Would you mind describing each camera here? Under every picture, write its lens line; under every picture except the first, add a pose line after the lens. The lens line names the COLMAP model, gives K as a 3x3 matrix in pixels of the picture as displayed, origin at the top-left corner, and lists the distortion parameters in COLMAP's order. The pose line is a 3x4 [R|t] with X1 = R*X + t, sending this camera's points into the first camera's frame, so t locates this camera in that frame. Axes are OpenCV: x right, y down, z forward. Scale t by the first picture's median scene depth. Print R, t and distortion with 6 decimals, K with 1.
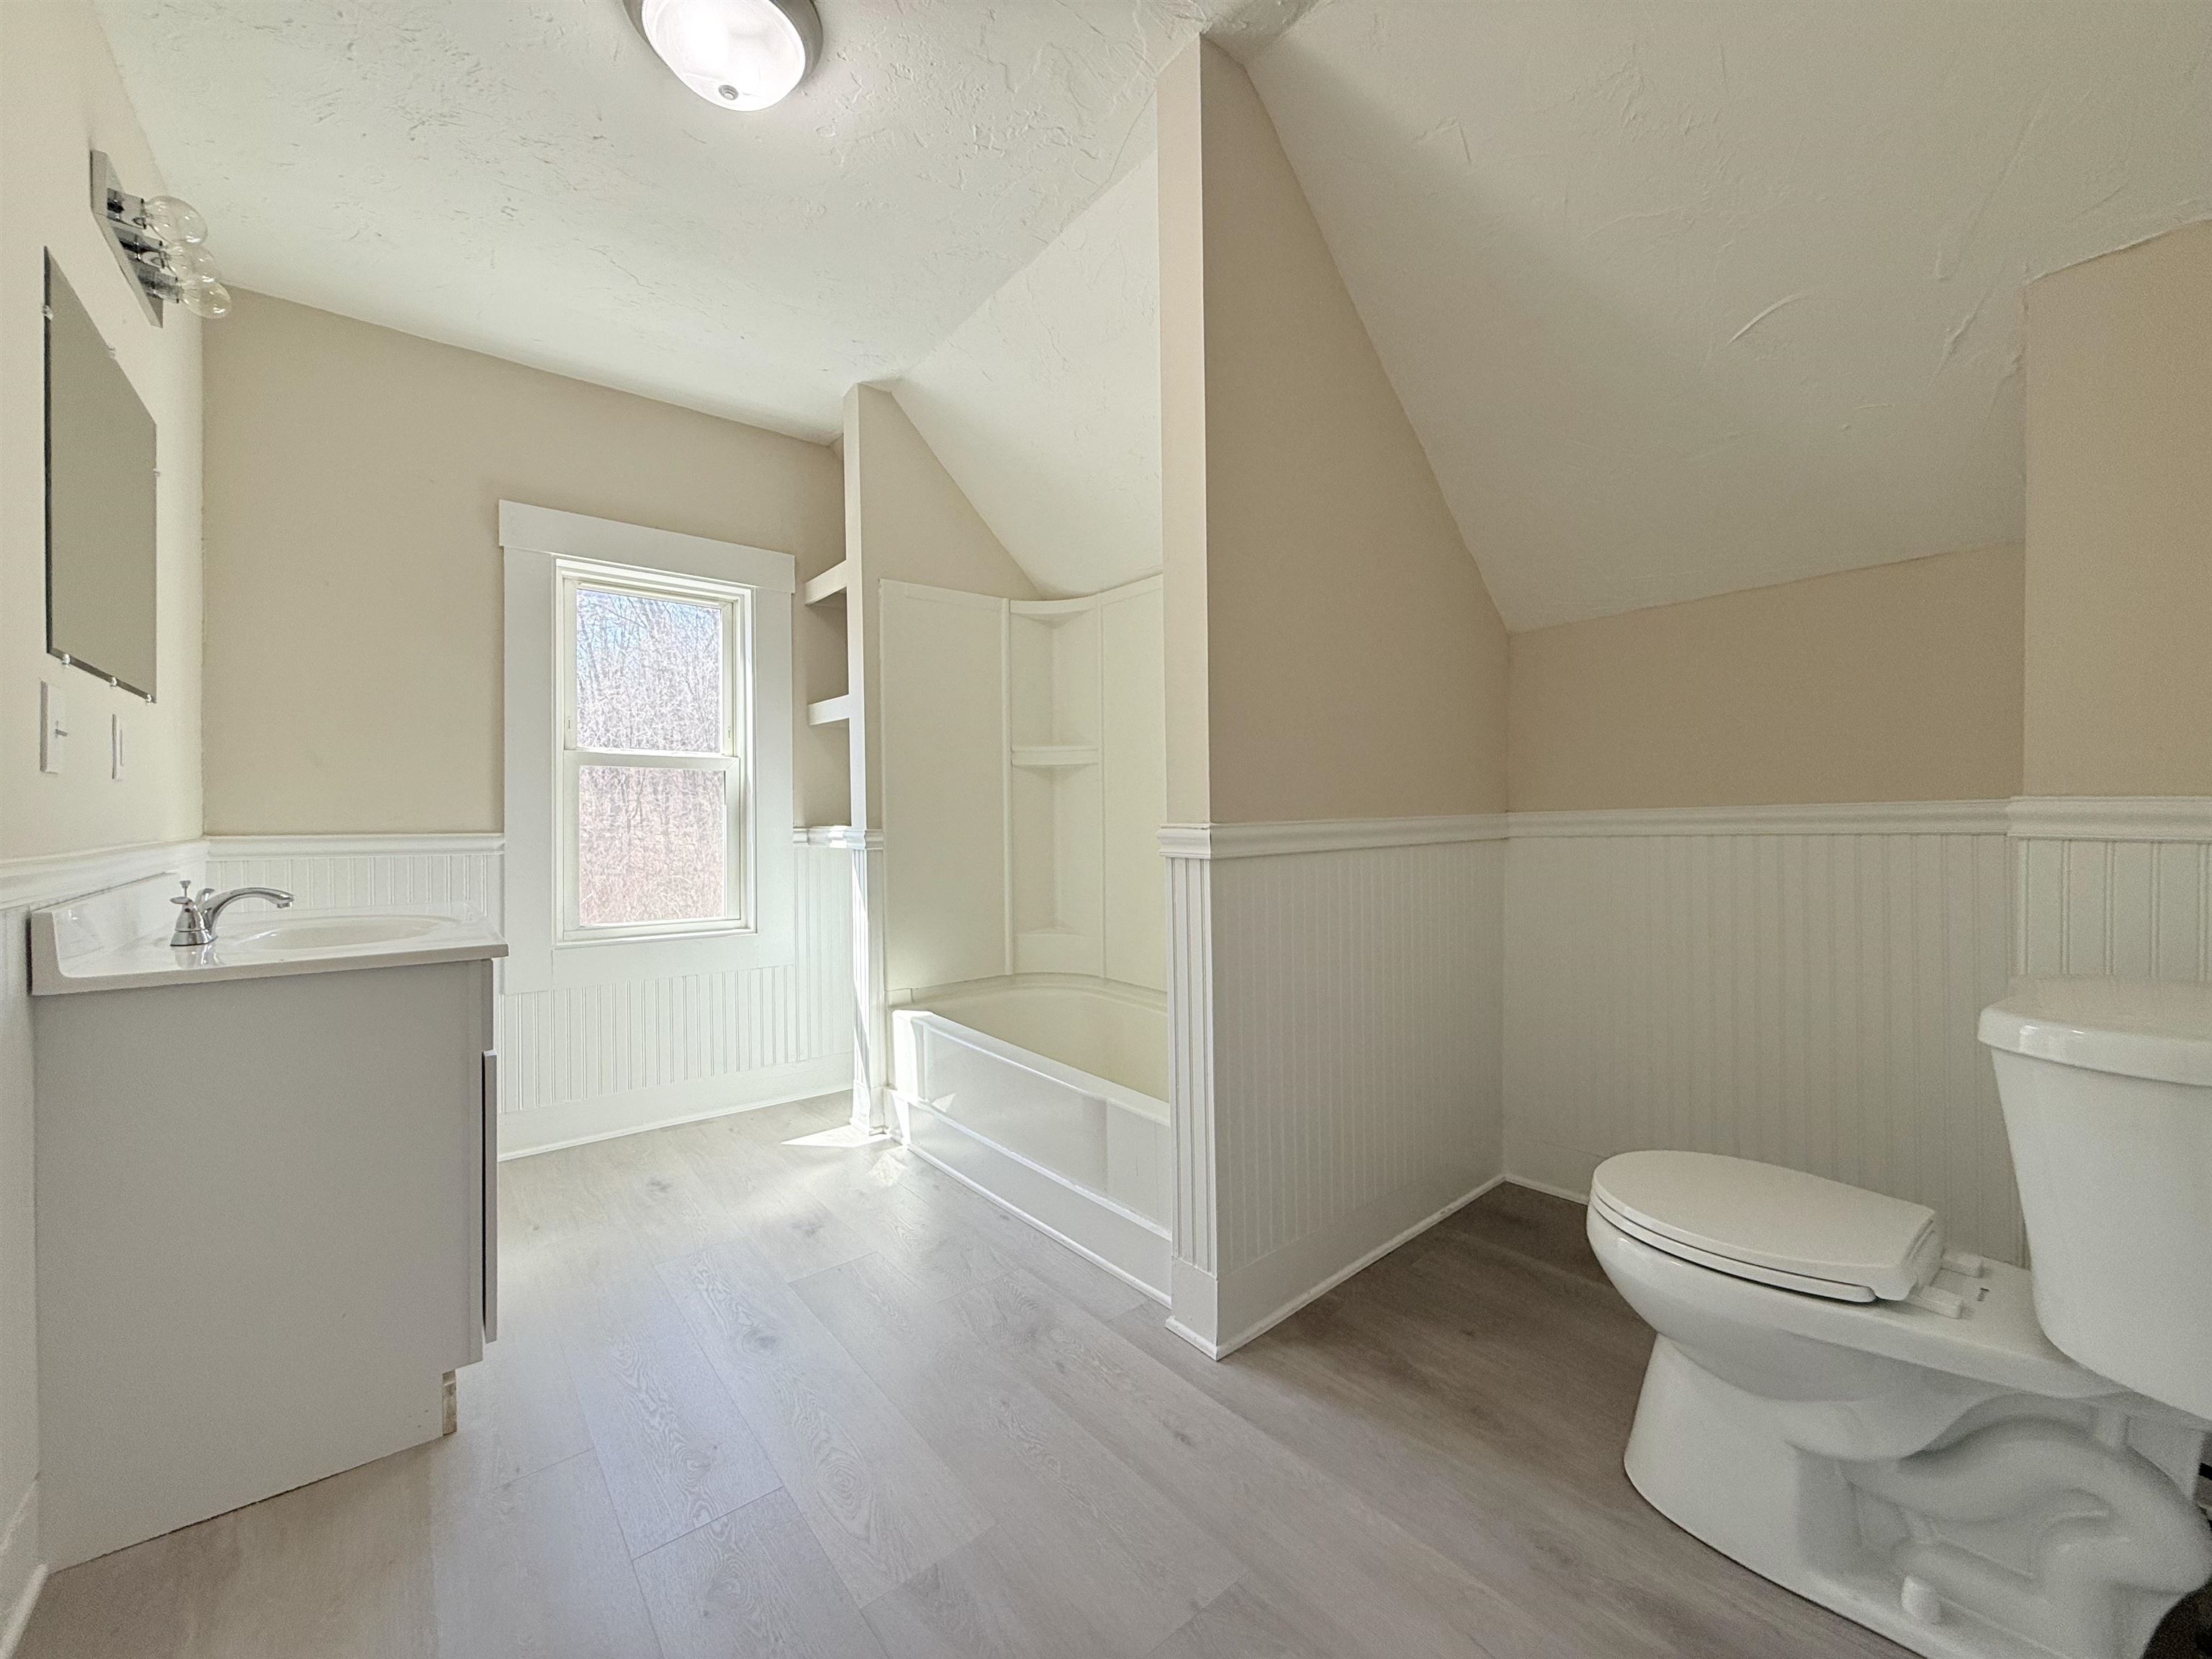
lens RADIAL K [[879.9, 0, 1104.8], [0, 879.9, 825.5], [0, 0, 1]] dist [-0.000151, -0.000469]
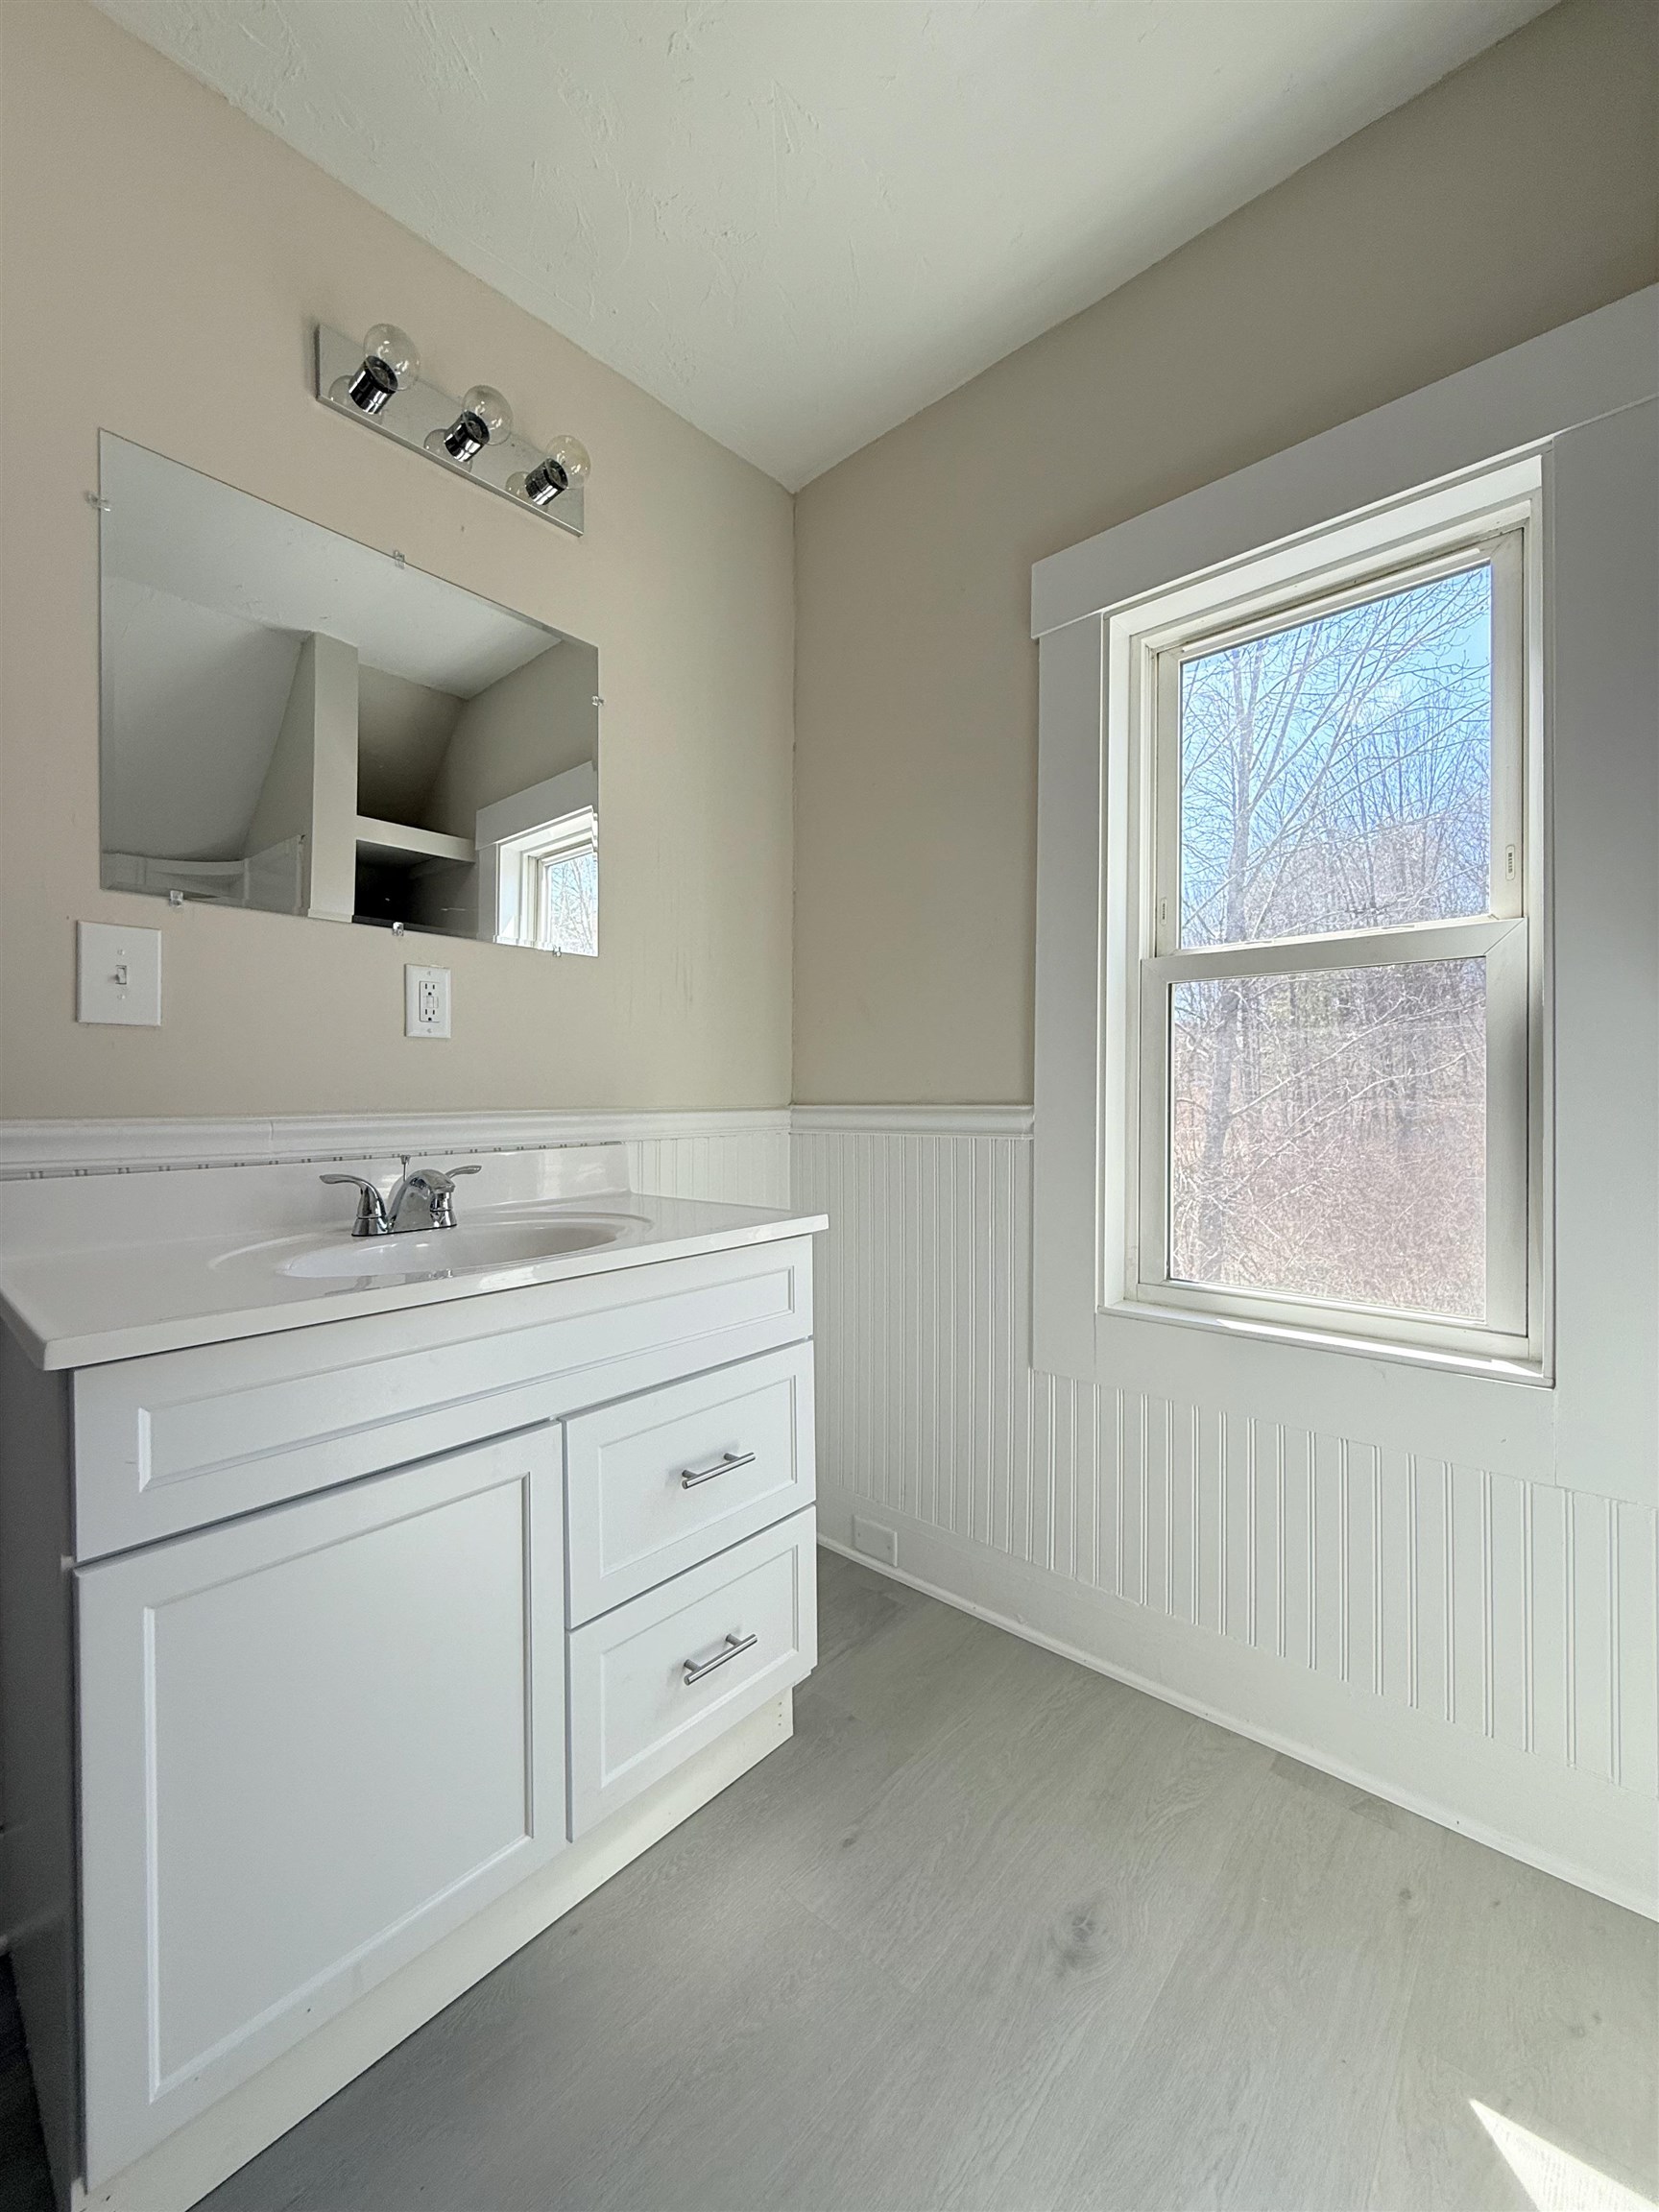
lens RADIAL K [[879.9, 0, 830.6], [0, 879.9, 1096.7], [0, 0, 1]] dist [-0.000151, -0.000469]
pose [[0.164865, -0.002267, -0.986314, -0.106100], [-0.006898, 0.999970, -0.003451, 0.005665], [0.986292, 0.007373, 0.164844, 0.802019]]
